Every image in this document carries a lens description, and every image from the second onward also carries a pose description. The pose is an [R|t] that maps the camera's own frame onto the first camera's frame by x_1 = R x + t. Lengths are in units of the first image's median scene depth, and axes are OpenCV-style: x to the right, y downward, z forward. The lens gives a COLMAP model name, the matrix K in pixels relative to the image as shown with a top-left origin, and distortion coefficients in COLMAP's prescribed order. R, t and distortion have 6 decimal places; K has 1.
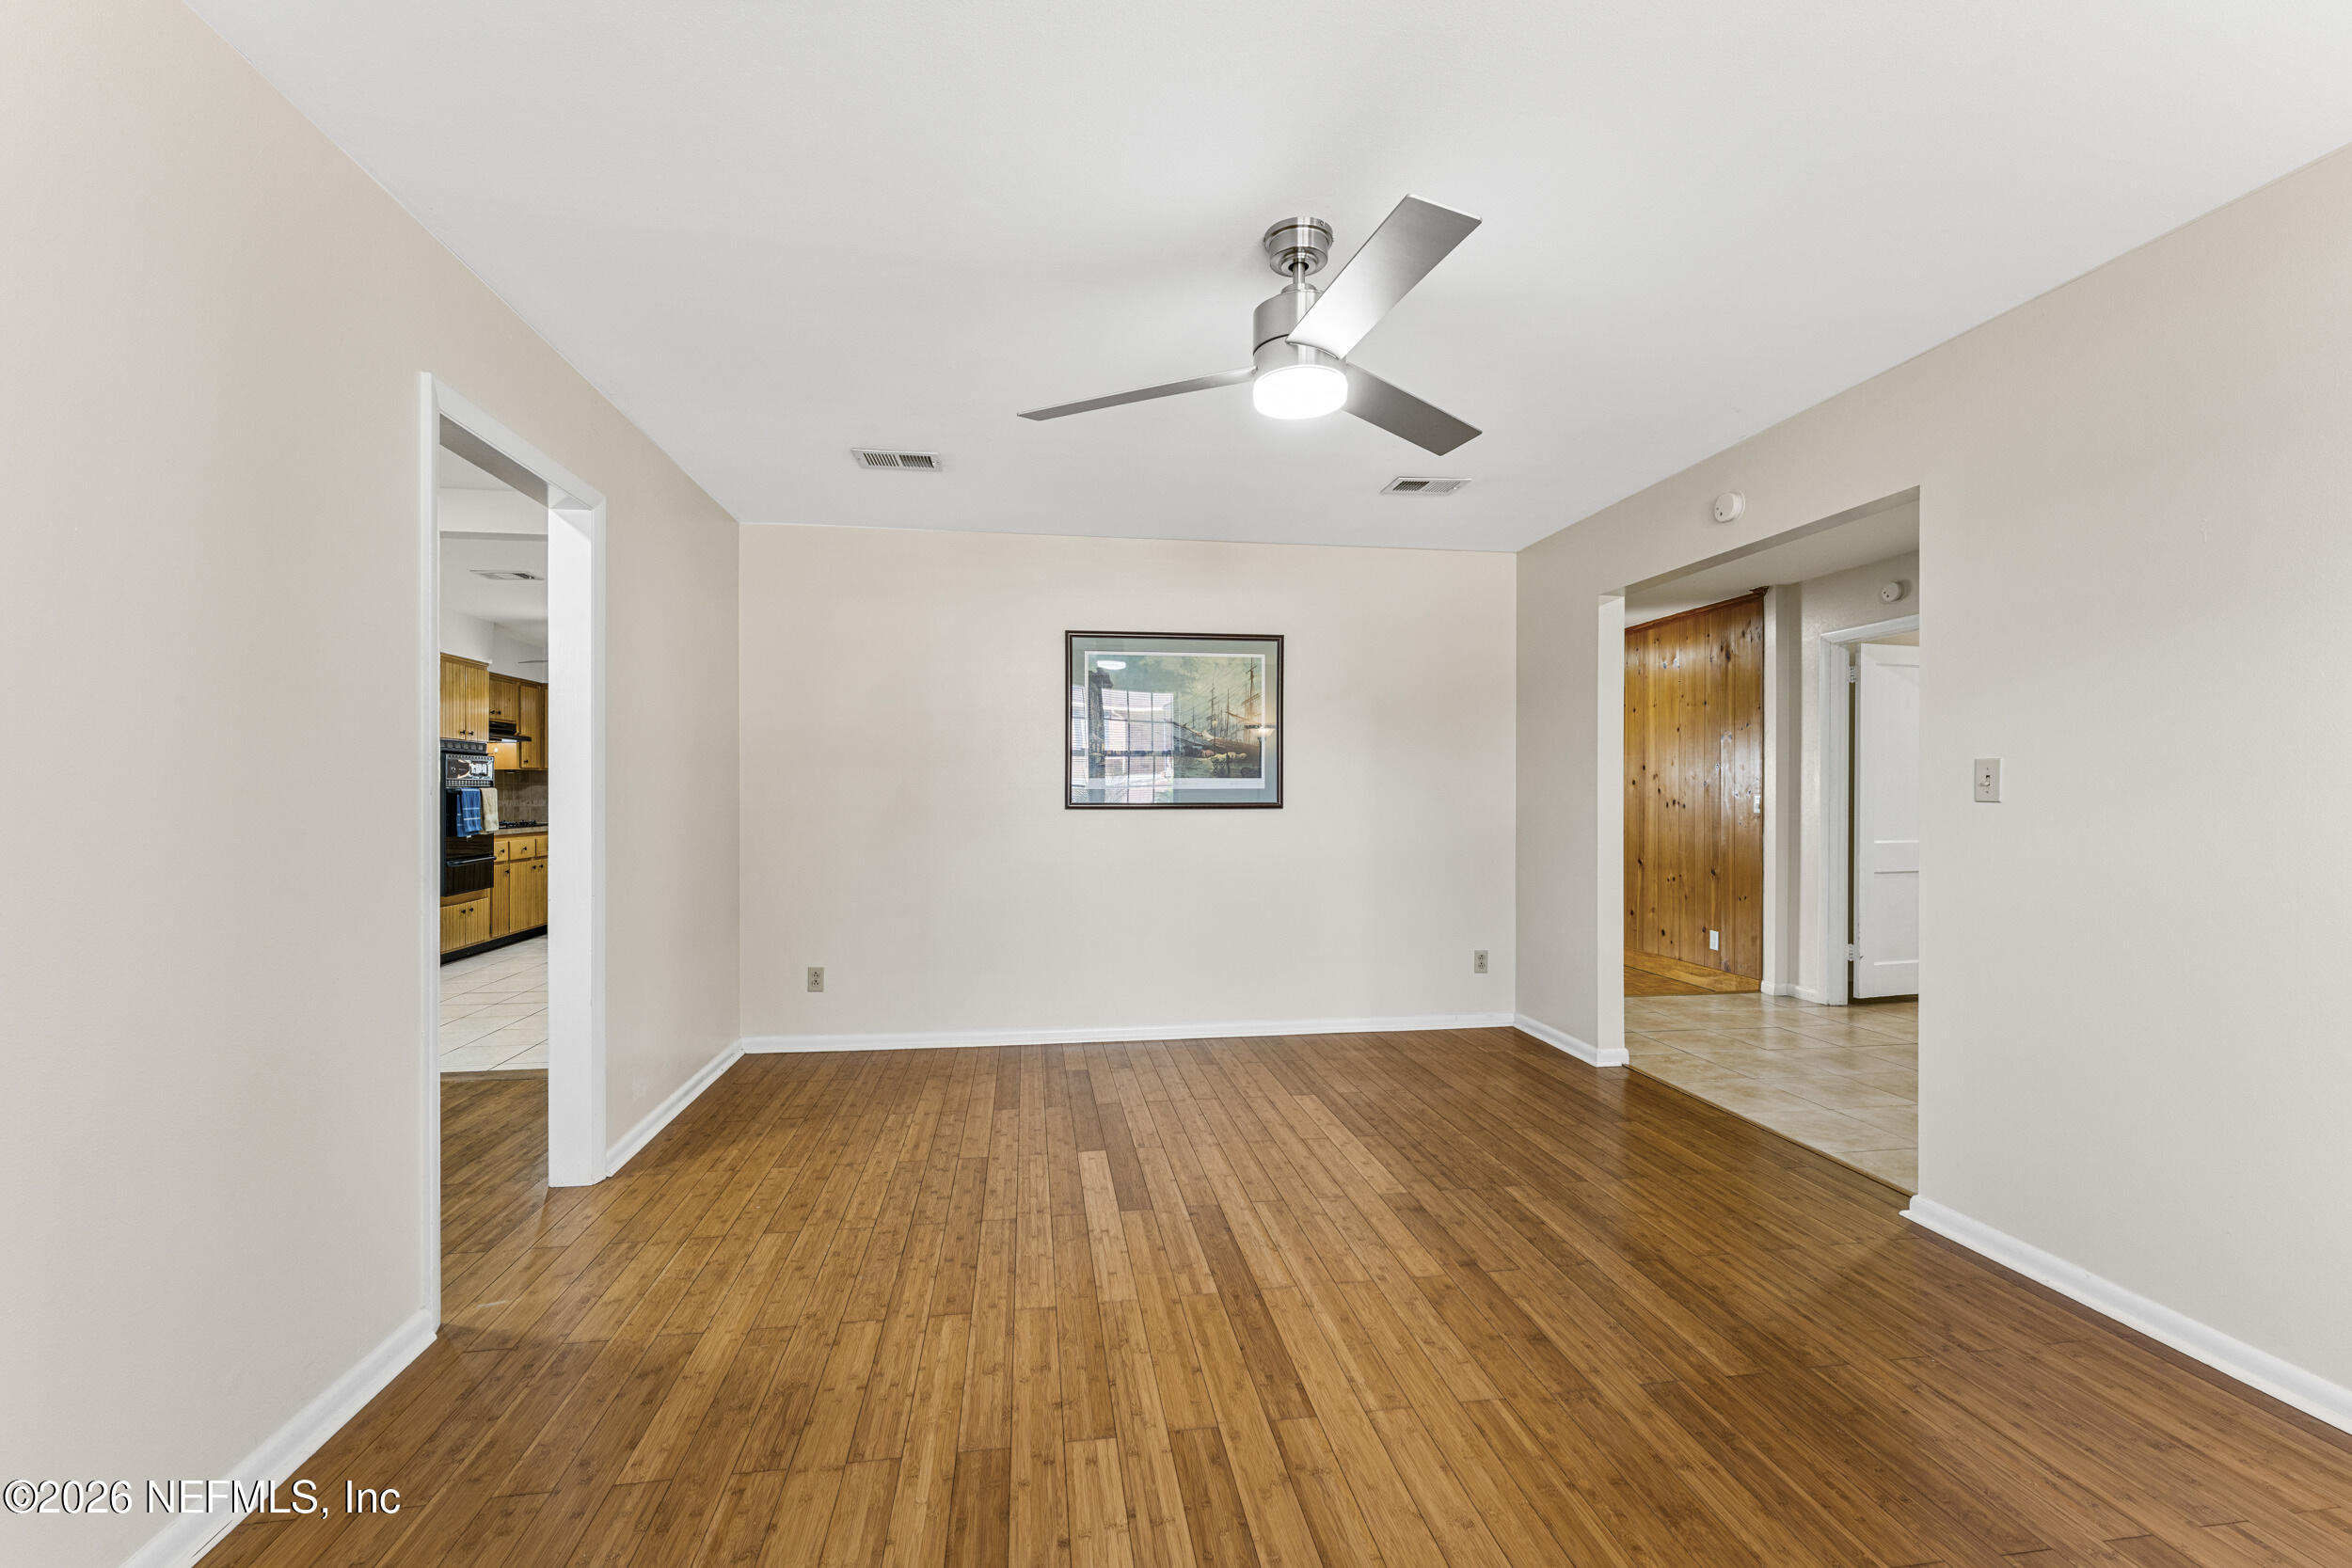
lens RADIAL K [[972.0, 0, 1173.0], [0, 972.0, 774.4], [0, 0, 1]] dist [0.000249, 0.000016]
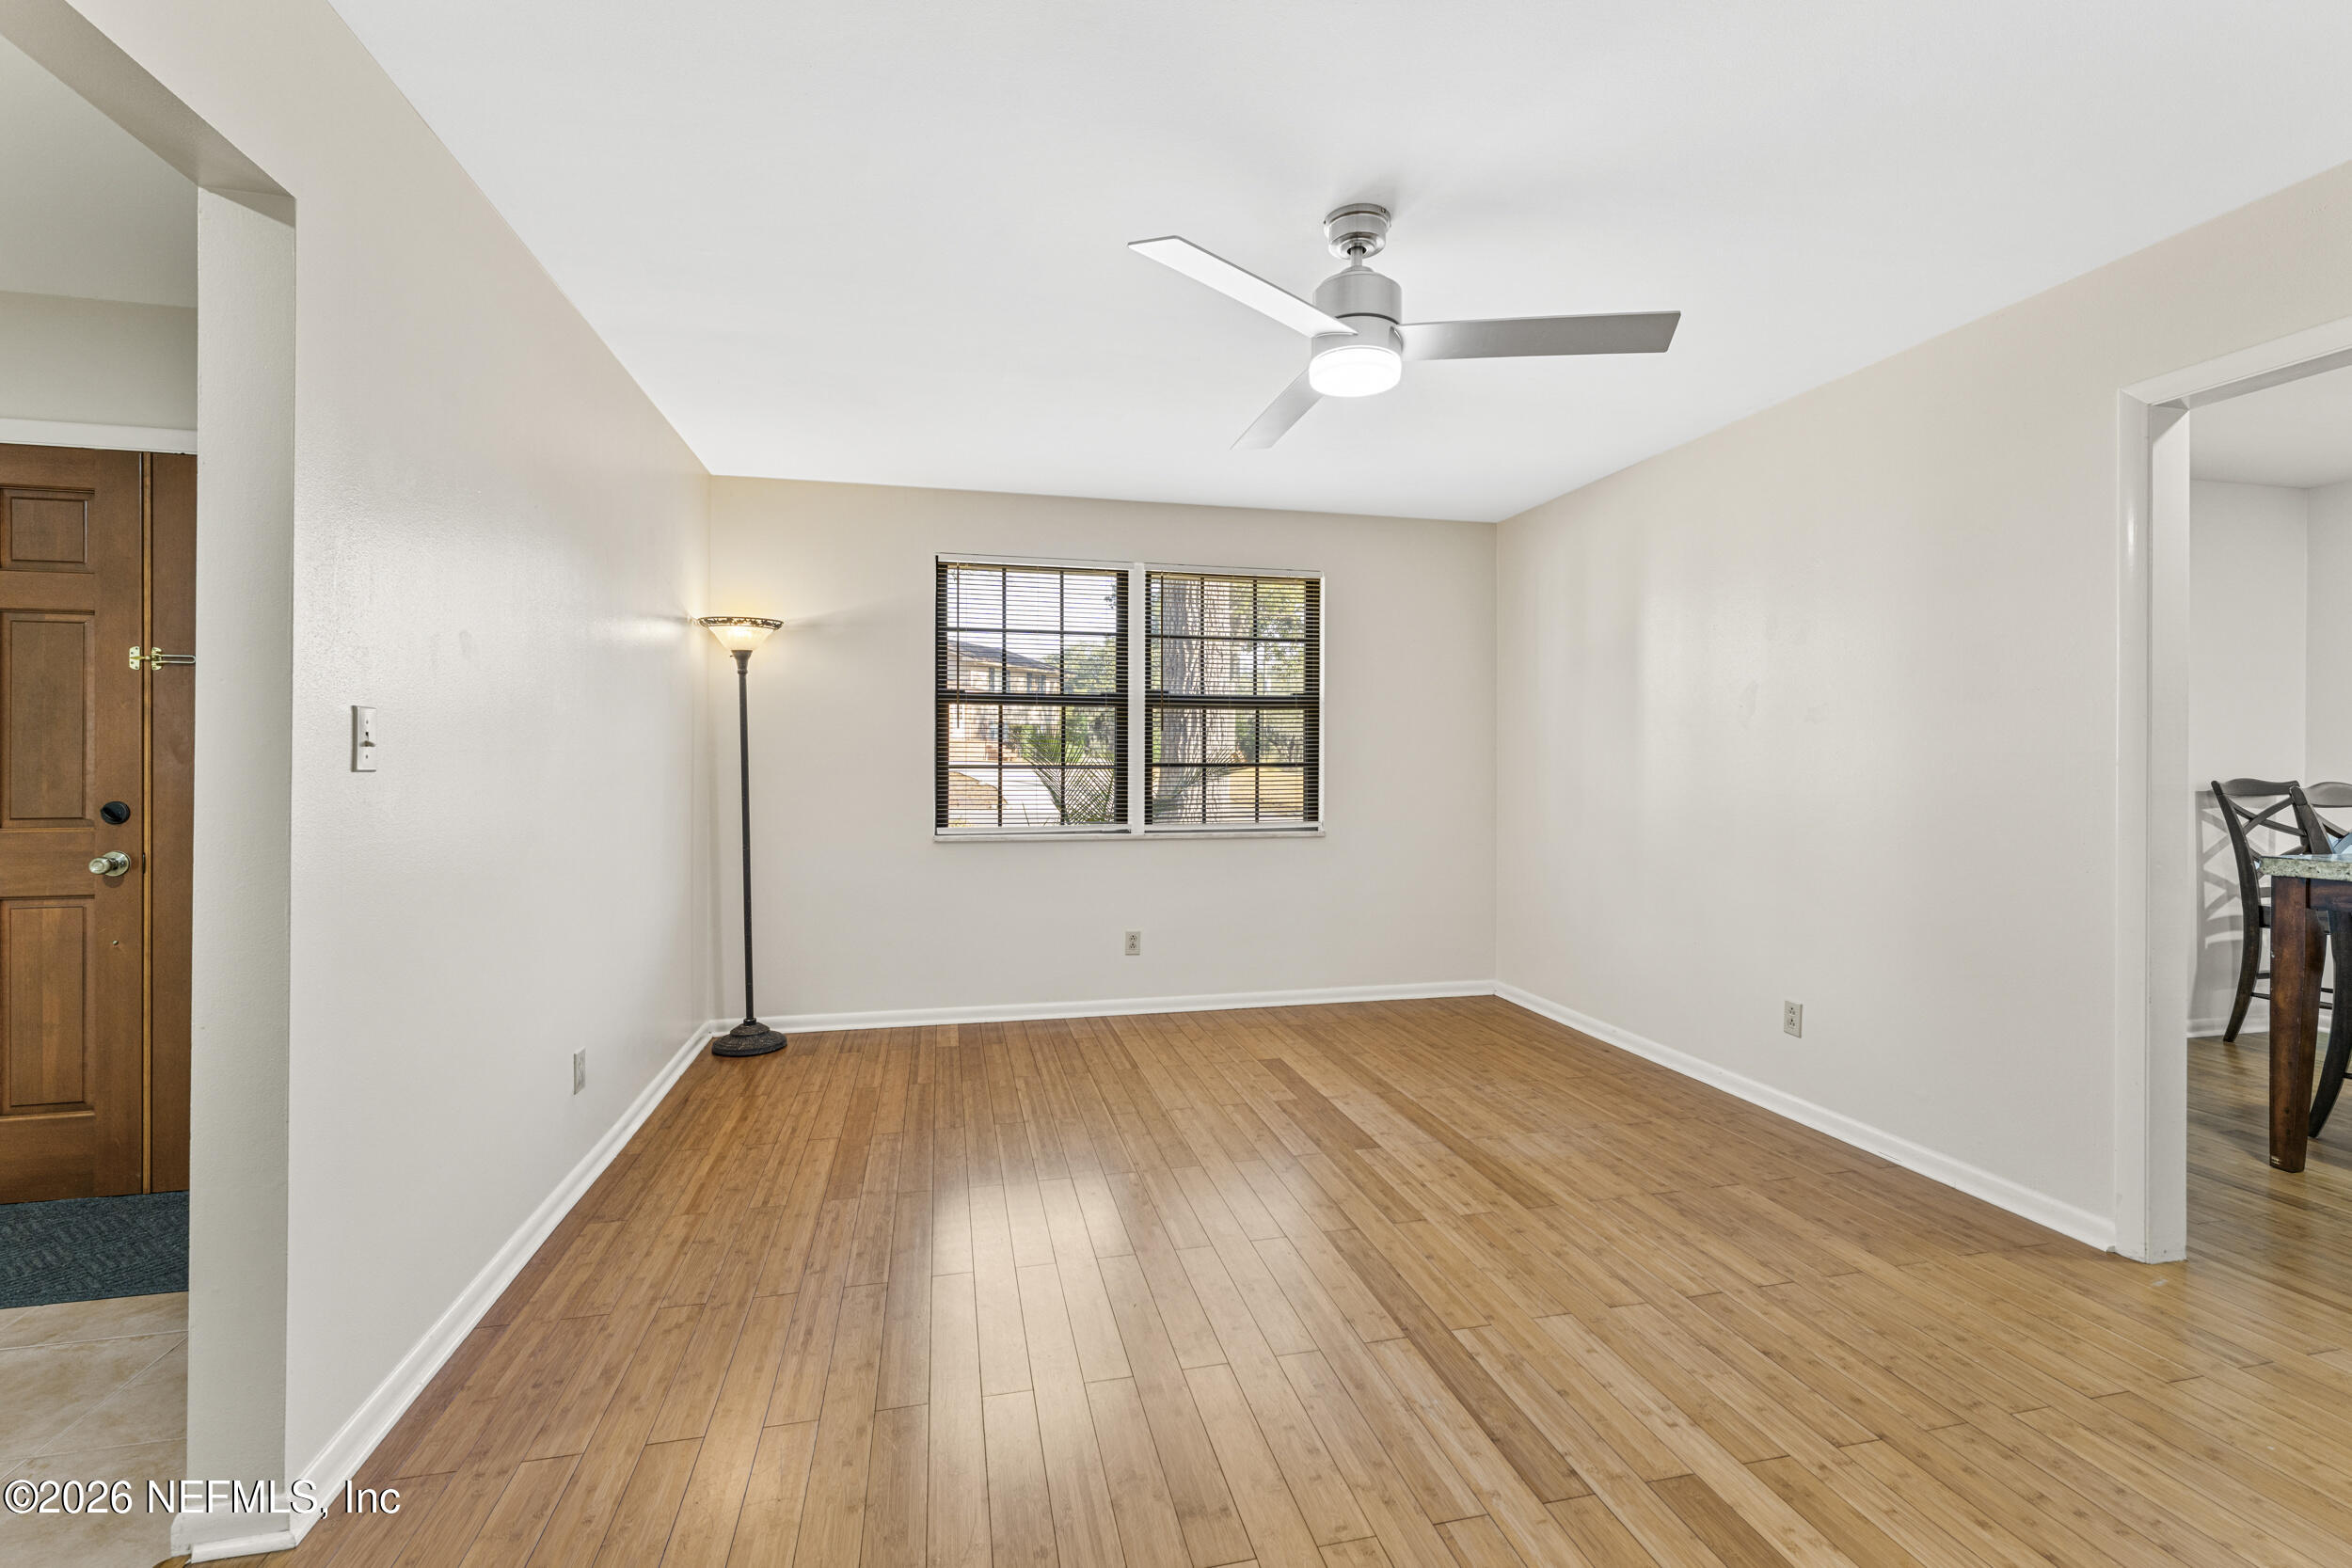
lens RADIAL K [[972.0, 0, 1173.0], [0, 972.0, 774.4], [0, 0, 1]] dist [0.000249, 0.000016]
pose [[-0.997332, -0.002650, -0.072956, 0.379274], [-0.002579, 0.999996, -0.001065, 0.032681], [0.072959, -0.000874, -0.997335, 1.944140]]
